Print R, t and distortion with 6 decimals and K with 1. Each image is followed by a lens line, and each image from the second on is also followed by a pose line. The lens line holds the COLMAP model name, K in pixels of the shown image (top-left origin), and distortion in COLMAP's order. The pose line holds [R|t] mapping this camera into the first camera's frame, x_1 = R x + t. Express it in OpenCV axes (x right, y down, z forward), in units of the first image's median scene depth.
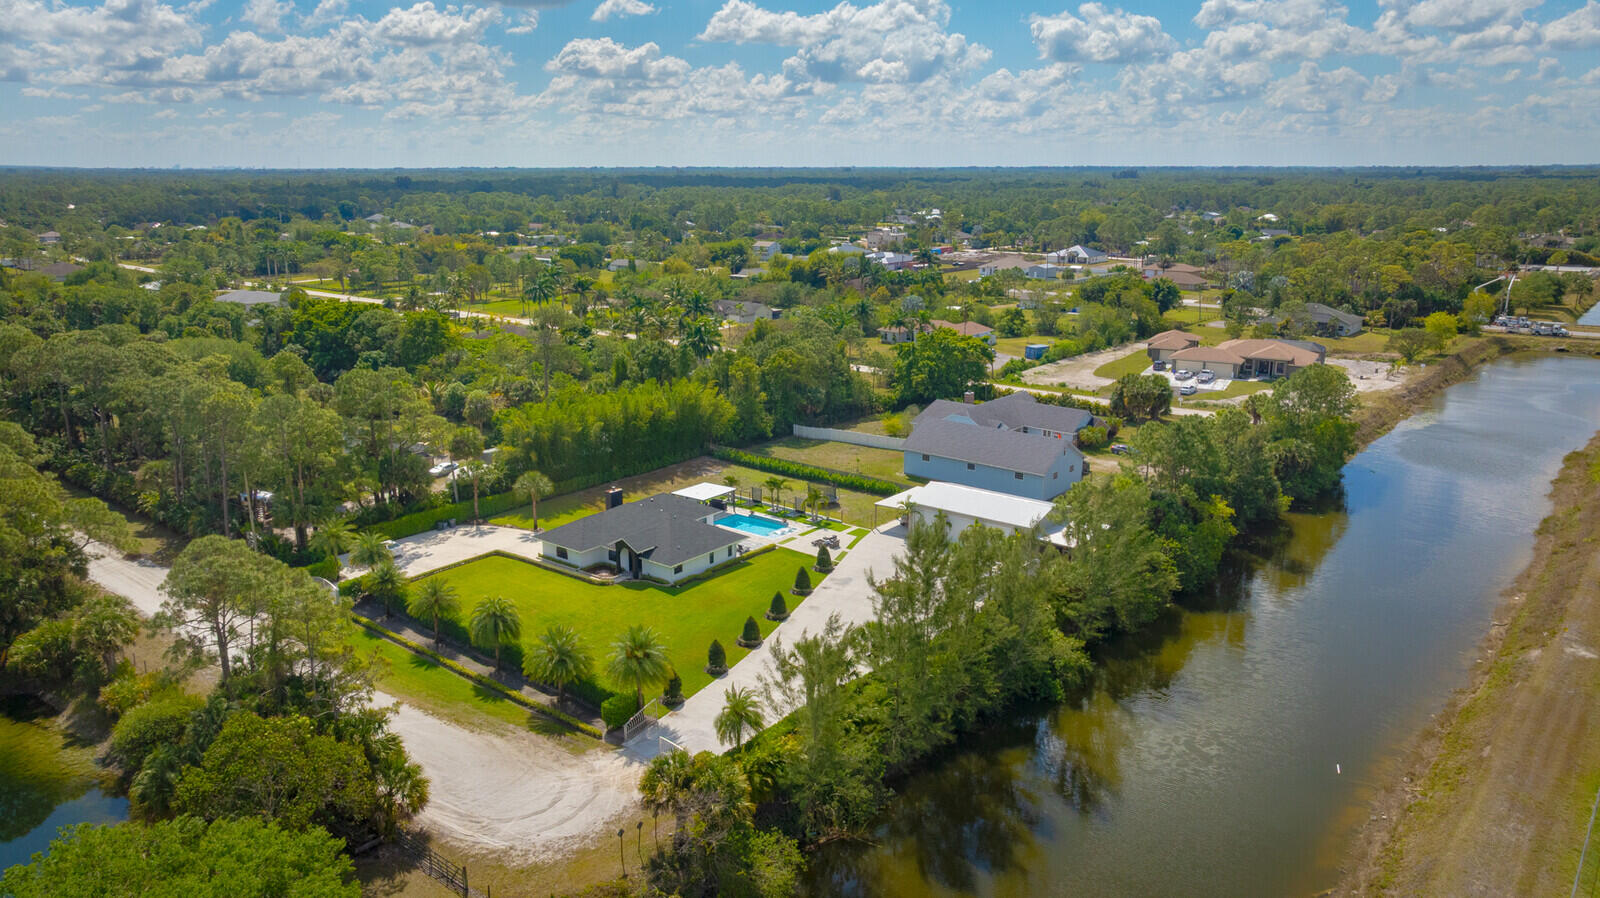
lens RADIAL K [[1139.9, 0, 789.1], [0, 1139.9, 407.1], [0, 0, 1]] dist [-0.020598, 0.047624]
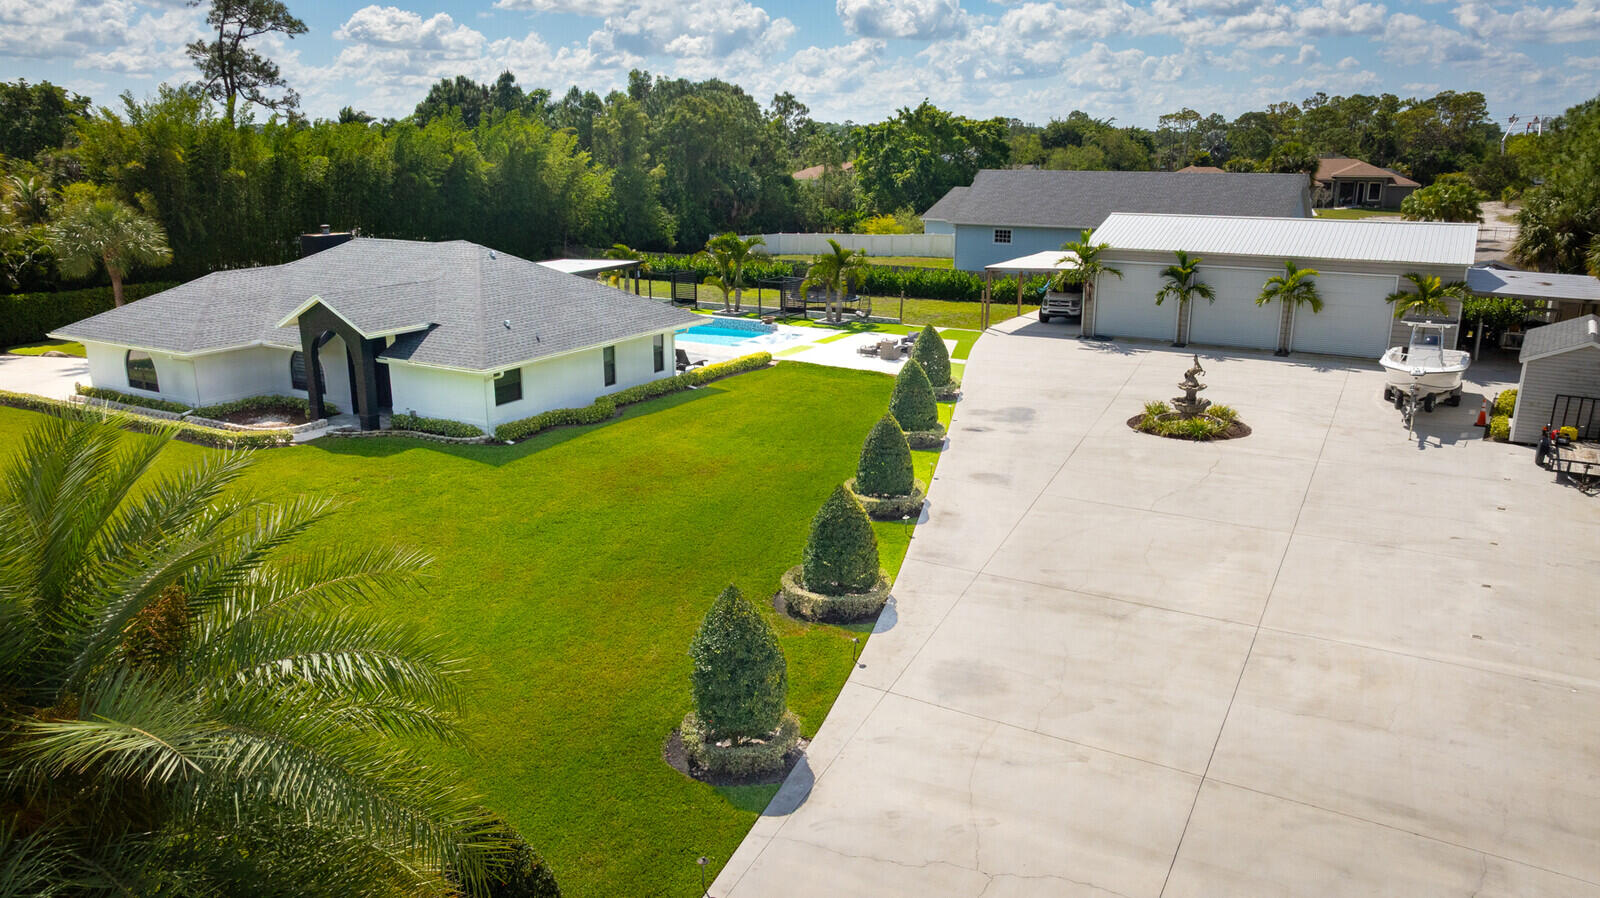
lens RADIAL K [[1139.9, 0, 789.0], [0, 1139.9, 451.8], [0, 0, 1]] dist [-0.020598, 0.047624]
pose [[0.987951, -0.035895, 0.150548, -0.051067], [0.026552, 0.997621, 0.063617, 0.103733], [-0.152473, -0.058853, 0.986554, 0.500874]]
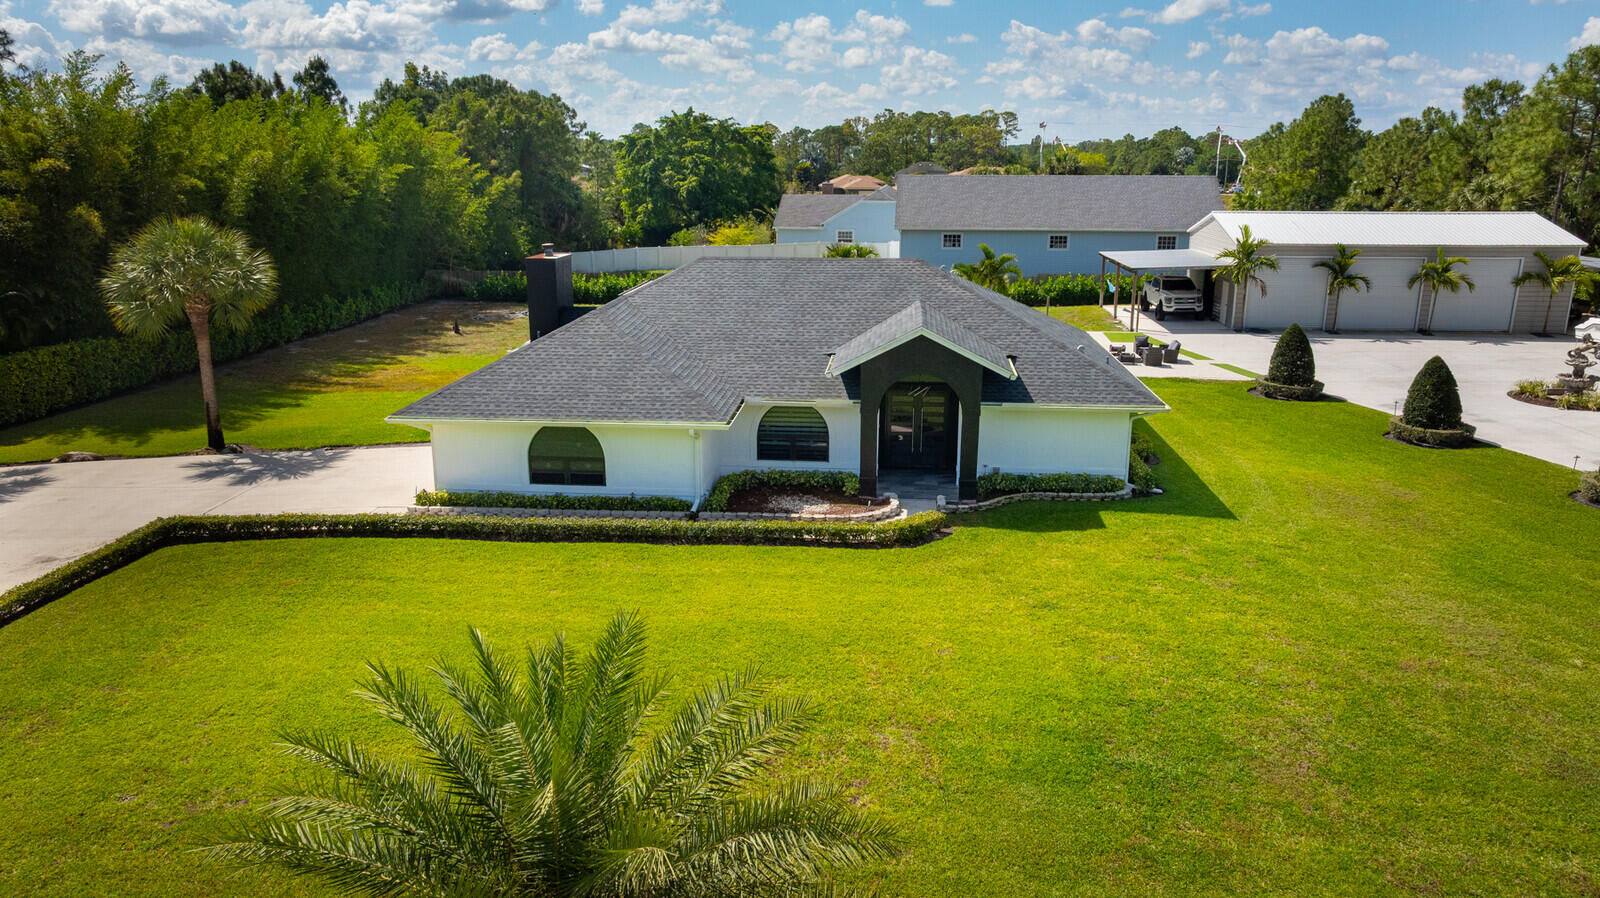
lens RADIAL K [[1139.9, 0, 800.0], [0, 1139.9, 449.0], [0, 0, 1]] dist [-0.020598, 0.047624]
pose [[0.821814, -0.134977, 0.553536, -0.218785], [0.108855, 0.990833, 0.079997, 0.087023], [-0.559260, -0.005487, 0.828974, 0.608215]]
